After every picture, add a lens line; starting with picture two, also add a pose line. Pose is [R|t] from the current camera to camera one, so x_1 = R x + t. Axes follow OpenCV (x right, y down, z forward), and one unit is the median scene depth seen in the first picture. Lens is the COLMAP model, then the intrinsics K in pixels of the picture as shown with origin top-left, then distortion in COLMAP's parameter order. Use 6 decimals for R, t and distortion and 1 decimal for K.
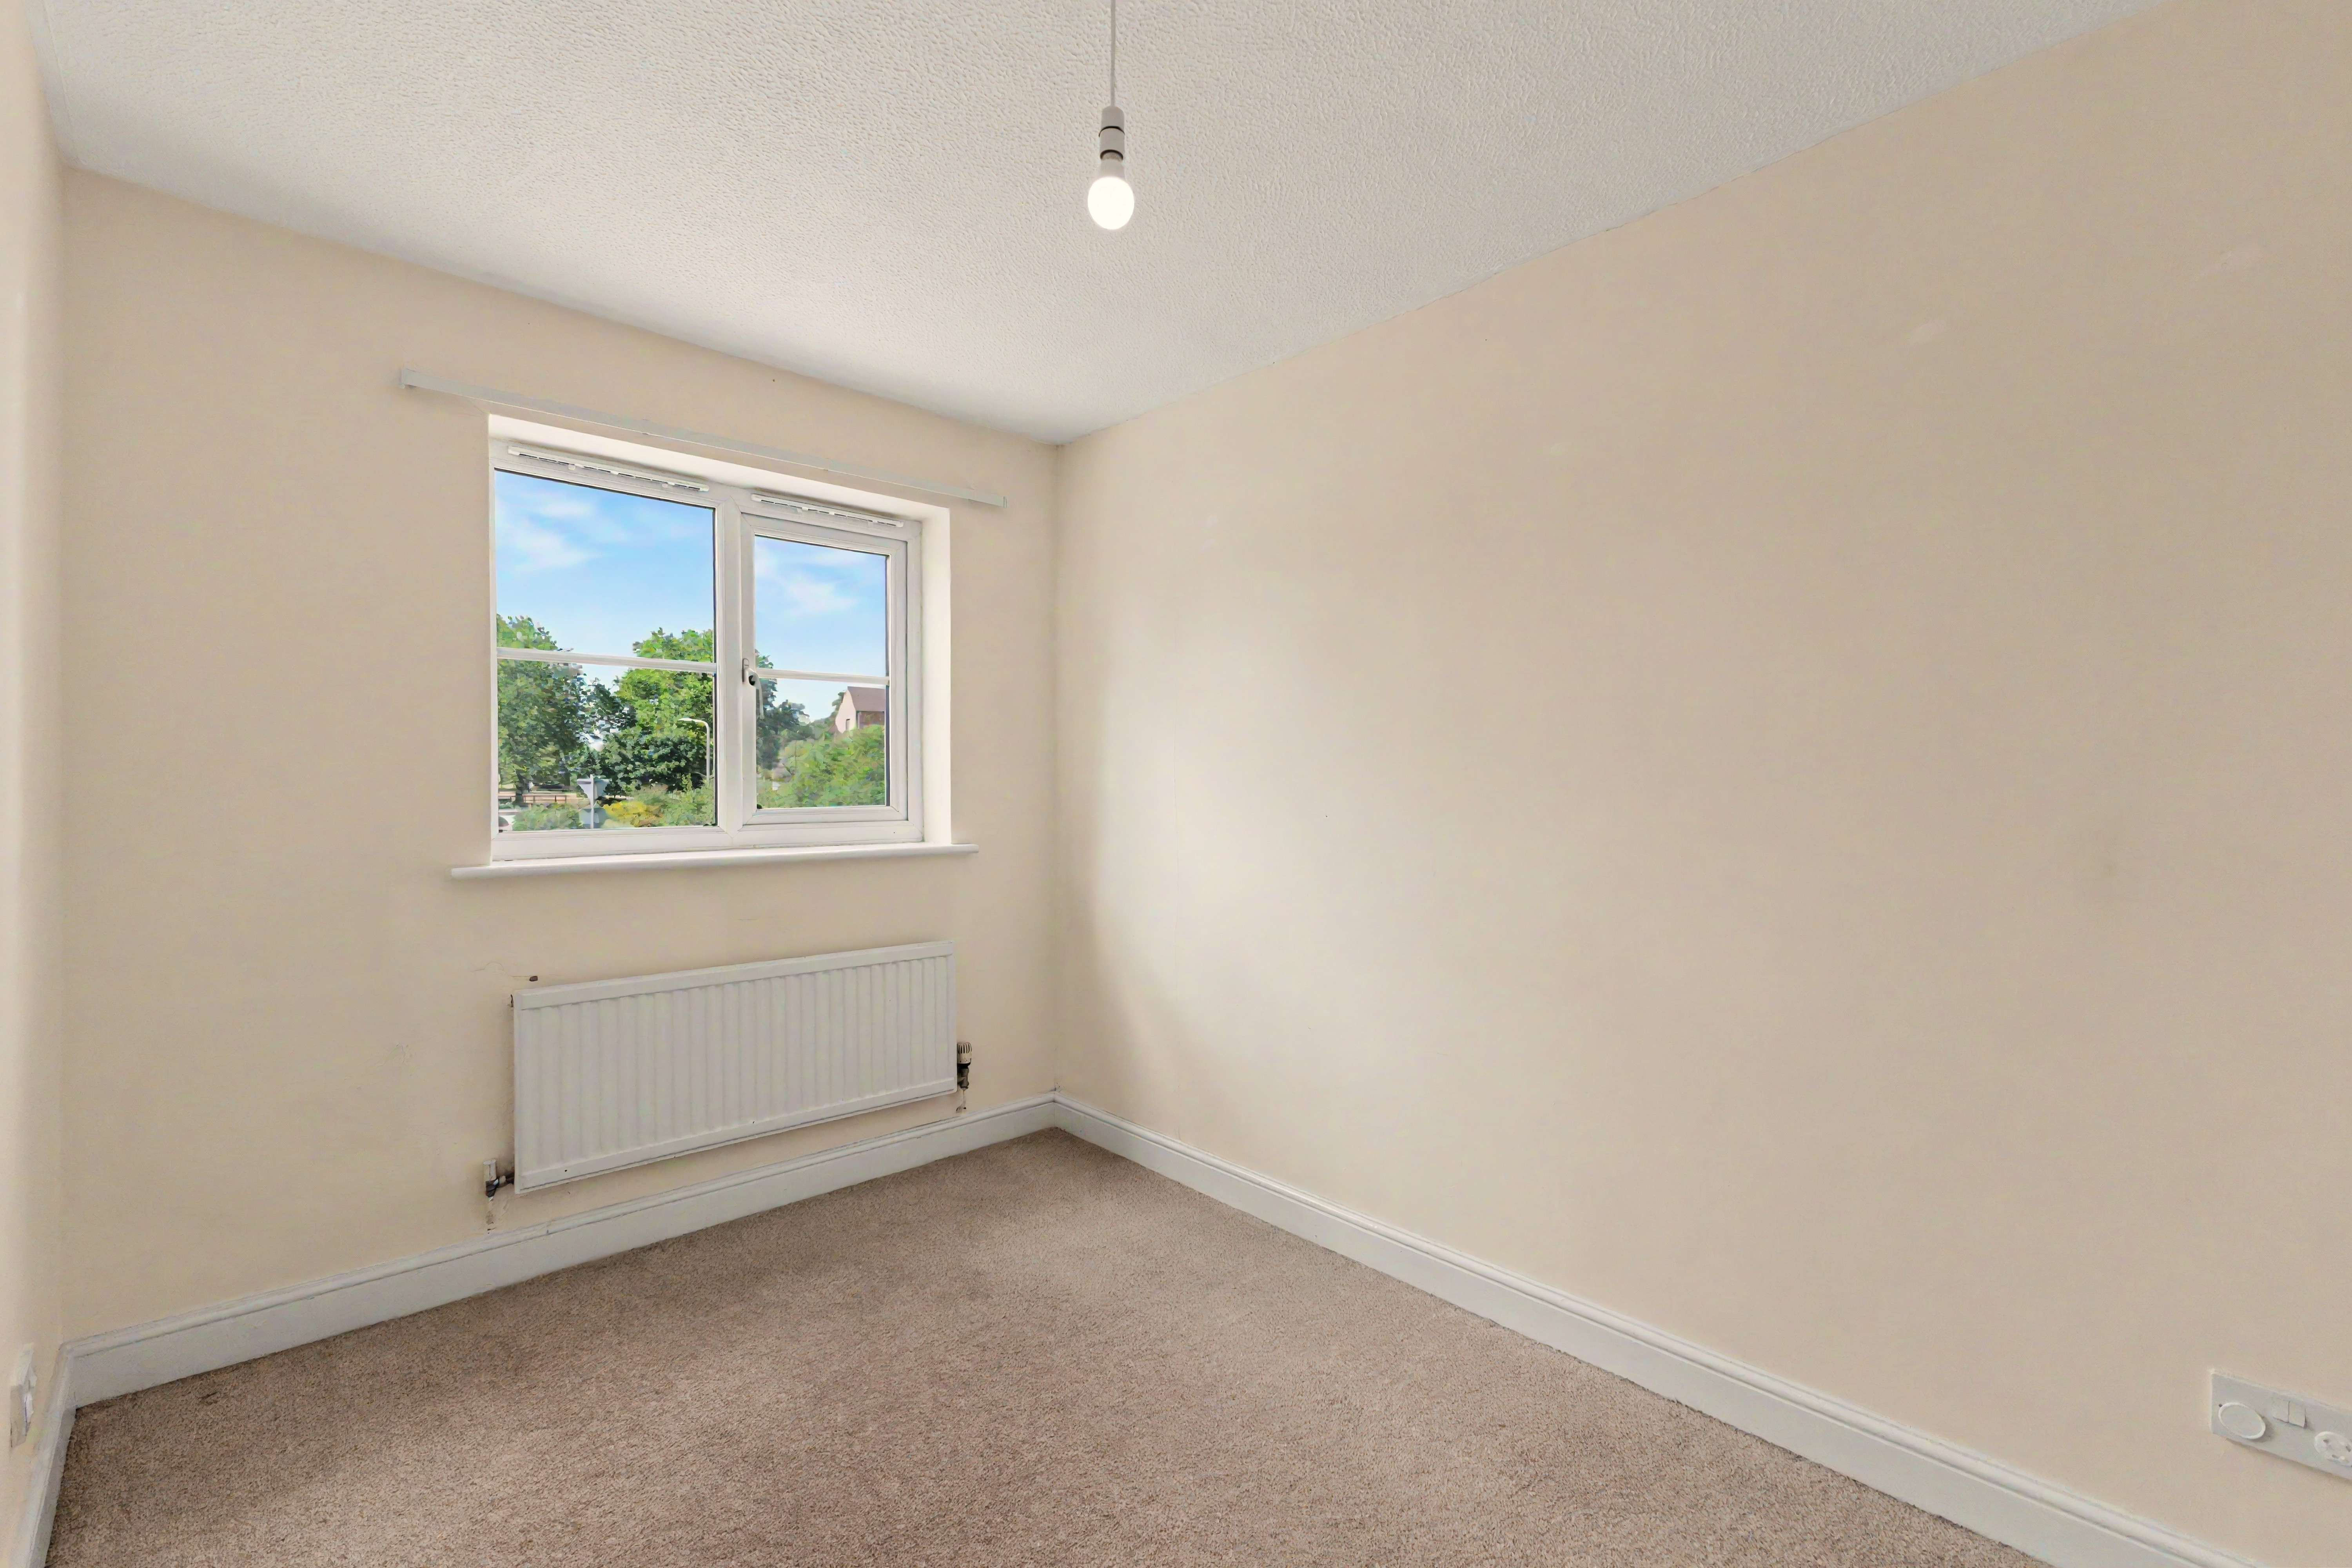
lens RADIAL K [[1045.1, 0, 1177.8], [0, 1045.1, 795.9], [0, 0, 1]] dist [0.001228, -0.000058]
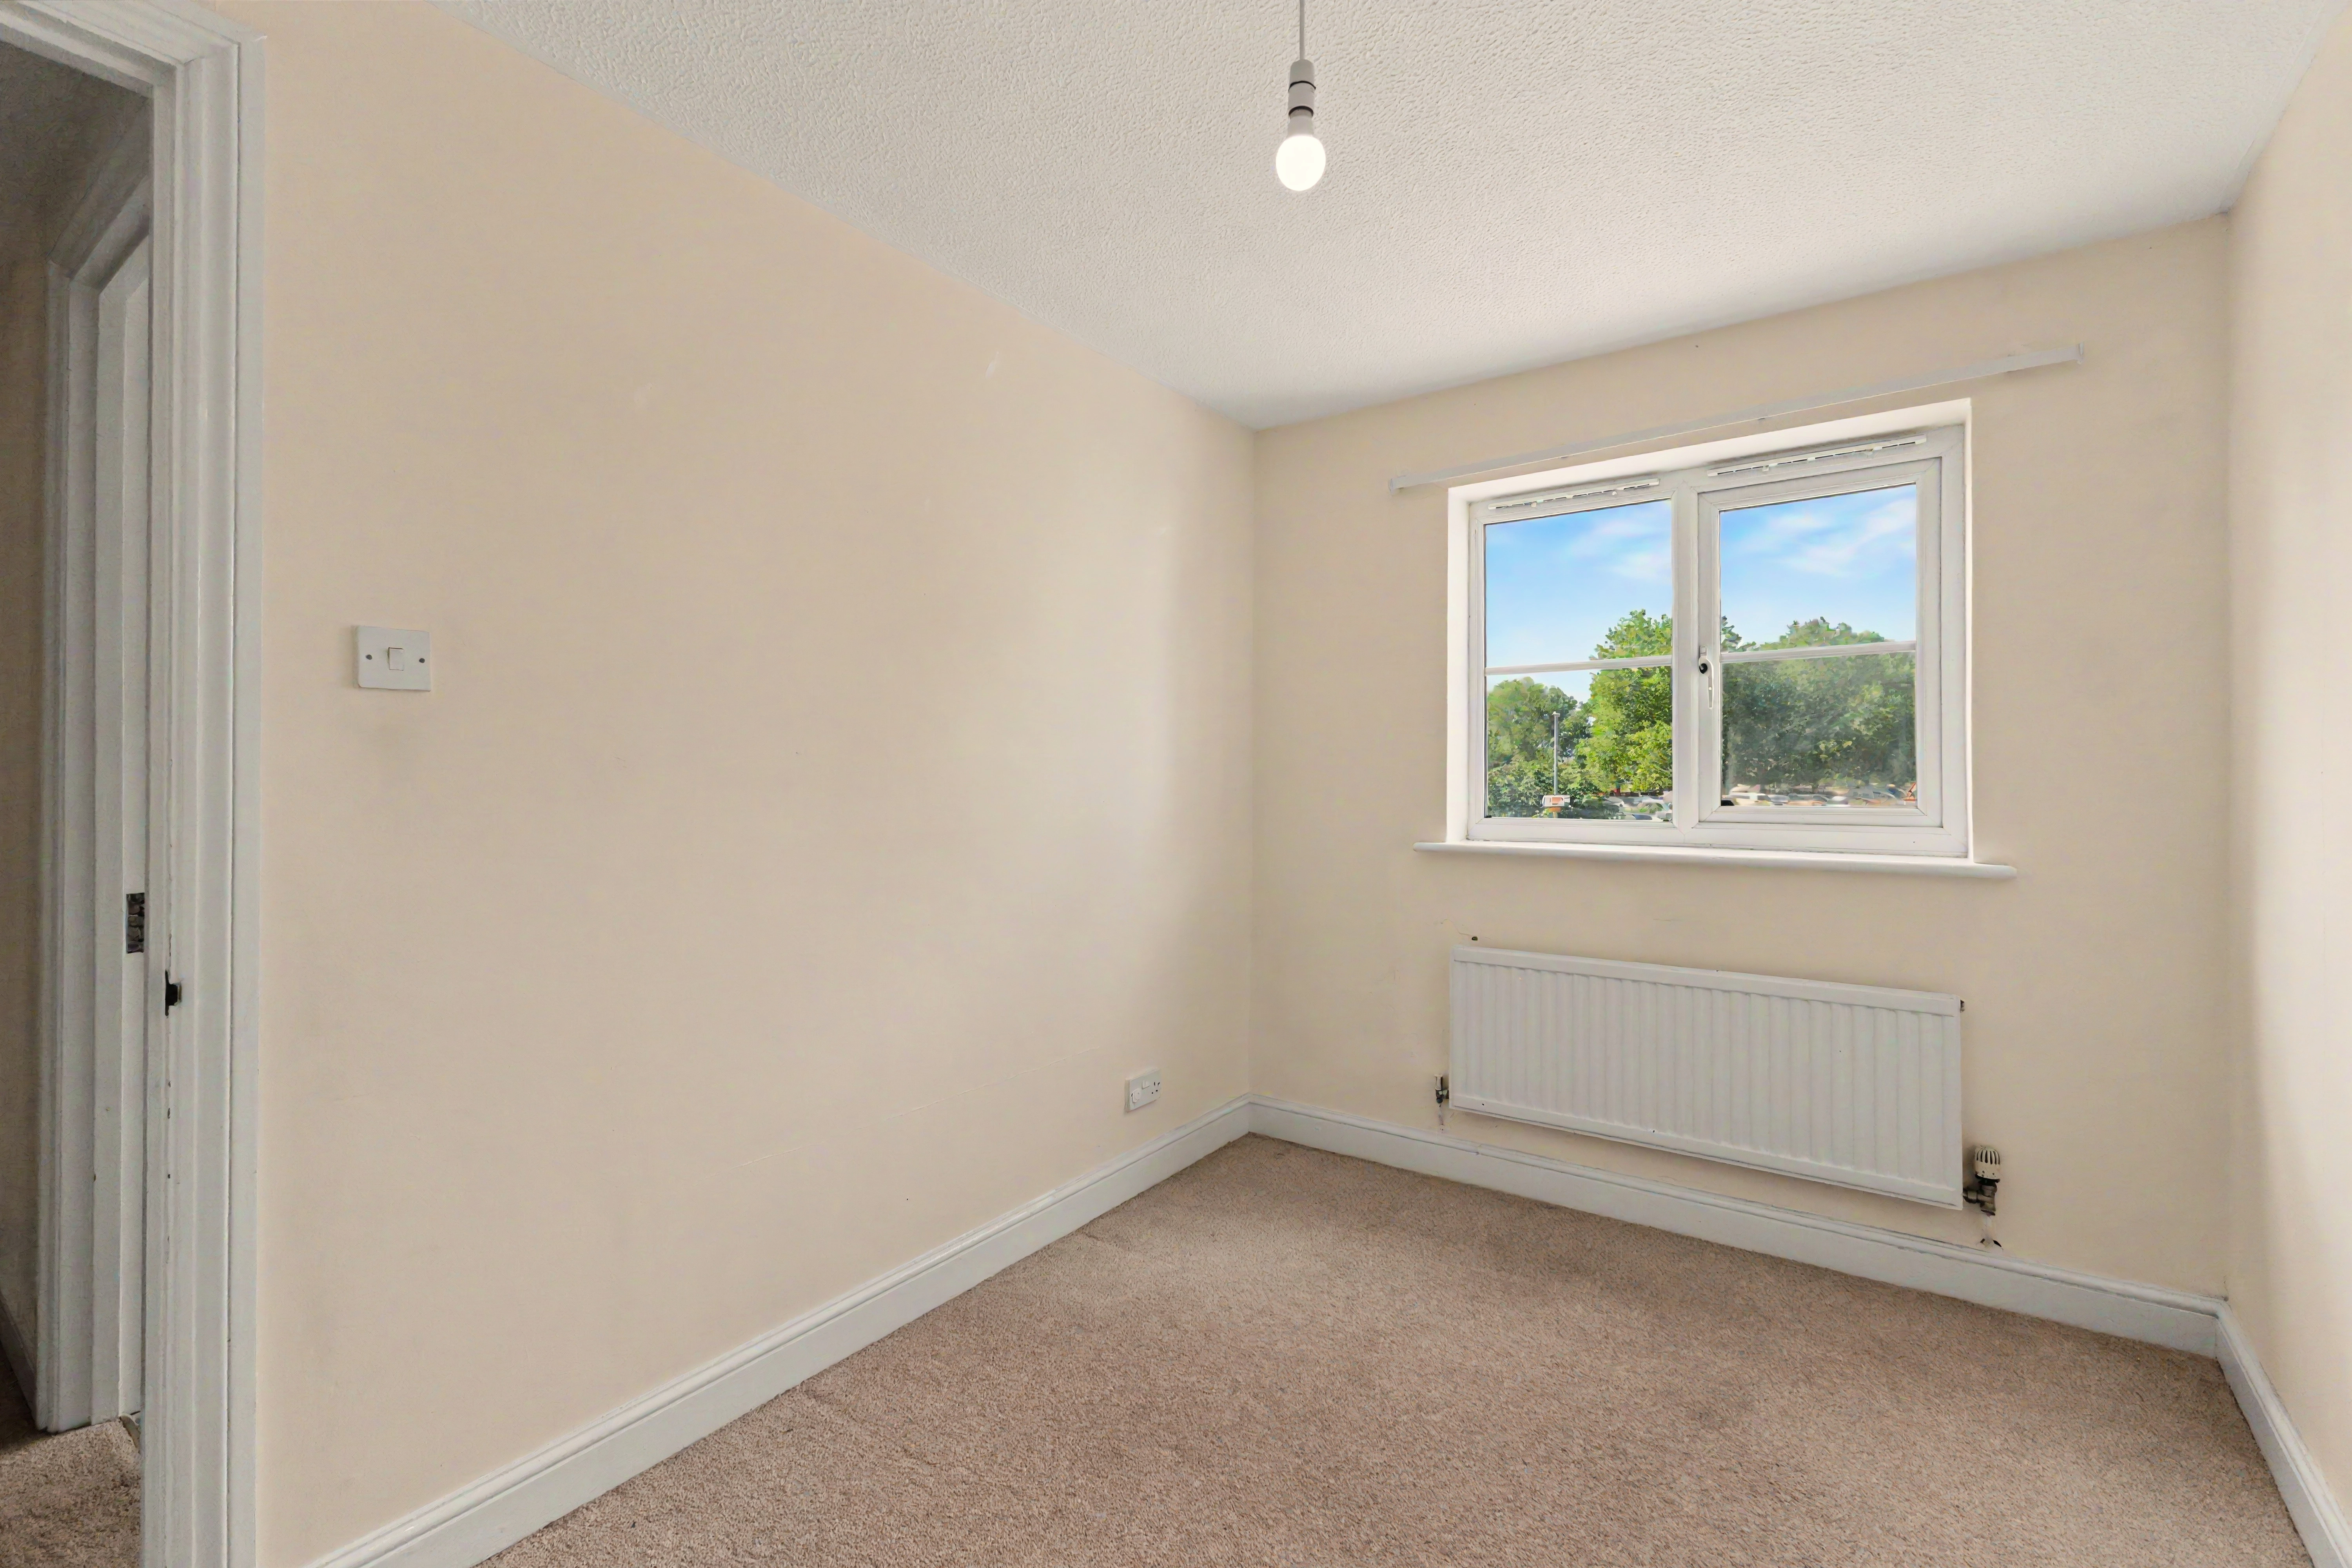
lens RADIAL K [[1029.5, 0, 1184.9], [0, 1029.5, 771.4], [0, 0, 1]] dist [0.002723, 0.000137]
pose [[0.174680, -0.005088, -0.984612, 0.427325], [-0.010668, 0.999918, -0.007060, -0.006675], [0.984567, 0.011737, 0.174612, 0.383778]]
